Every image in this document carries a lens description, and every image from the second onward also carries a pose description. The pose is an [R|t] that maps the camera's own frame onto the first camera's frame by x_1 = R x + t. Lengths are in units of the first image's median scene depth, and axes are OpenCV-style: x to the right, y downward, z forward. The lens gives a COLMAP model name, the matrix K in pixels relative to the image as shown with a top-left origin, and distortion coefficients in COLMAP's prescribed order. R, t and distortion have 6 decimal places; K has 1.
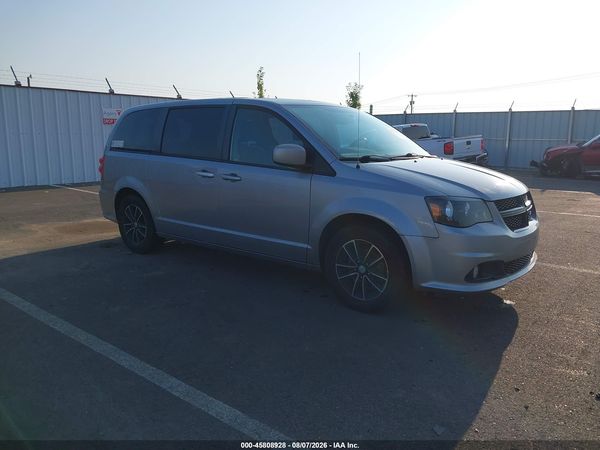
lens RADIAL K [[487.4, 0, 300.0], [0, 487.4, 225.0], [0, 0, 1]] dist [-0.054212, -0.002671]
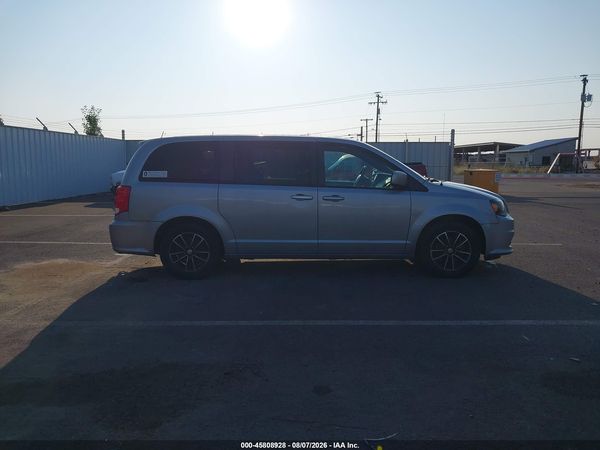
lens RADIAL K [[486.4, 0, 300.0], [0, 486.4, 225.0], [0, 0, 1]] dist [-0.007304, -0.007995]
pose [[0.795229, -0.090193, 0.599563, -0.922036], [0.117804, 0.993013, -0.006868, -0.027501], [-0.594754, 0.076093, 0.800298, 0.036664]]
